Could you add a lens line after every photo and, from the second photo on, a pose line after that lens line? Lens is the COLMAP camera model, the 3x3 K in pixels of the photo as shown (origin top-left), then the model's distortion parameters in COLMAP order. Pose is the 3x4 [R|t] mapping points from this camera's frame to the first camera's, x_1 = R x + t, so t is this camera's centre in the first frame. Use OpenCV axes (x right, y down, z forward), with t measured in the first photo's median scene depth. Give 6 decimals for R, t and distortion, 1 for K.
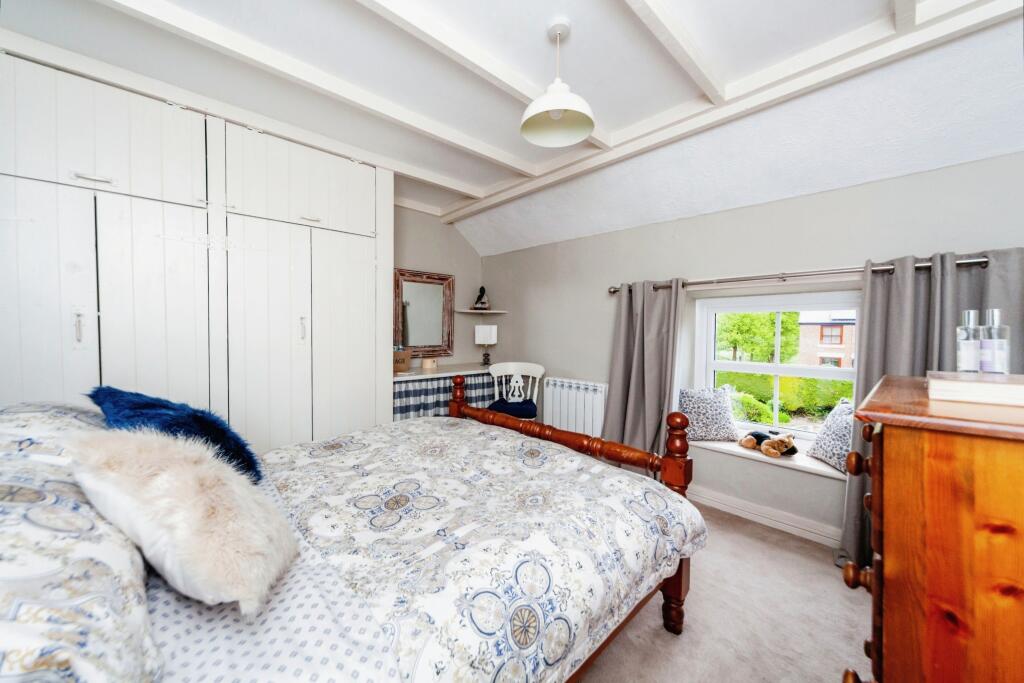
lens RADIAL K [[360.0, 0, 512.0], [0, 360.0, 341.5], [0, 0, 1]] dist [0.000040, 0.000004]
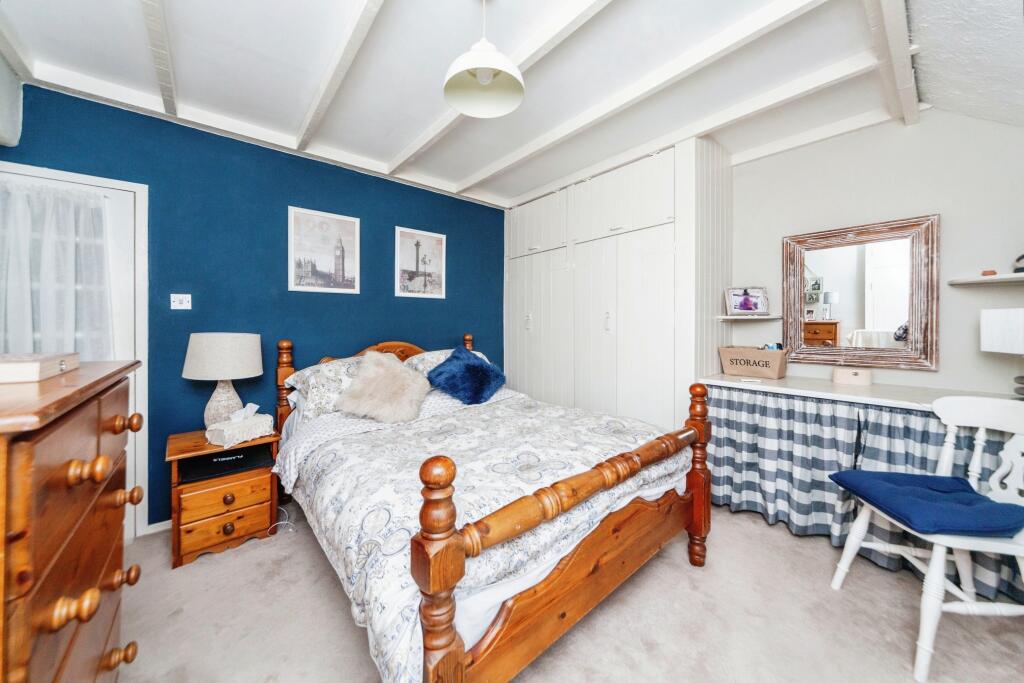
lens RADIAL K [[355.2, 0, 508.9], [0, 355.2, 326.3], [0, 0, 1]] dist [0.000442, 0.000067]
pose [[-0.051479, -0.006421, -0.998653, 0.417312], [-0.035728, 0.999351, -0.004584, -0.000177], [0.998035, 0.035444, -0.051675, 0.483828]]
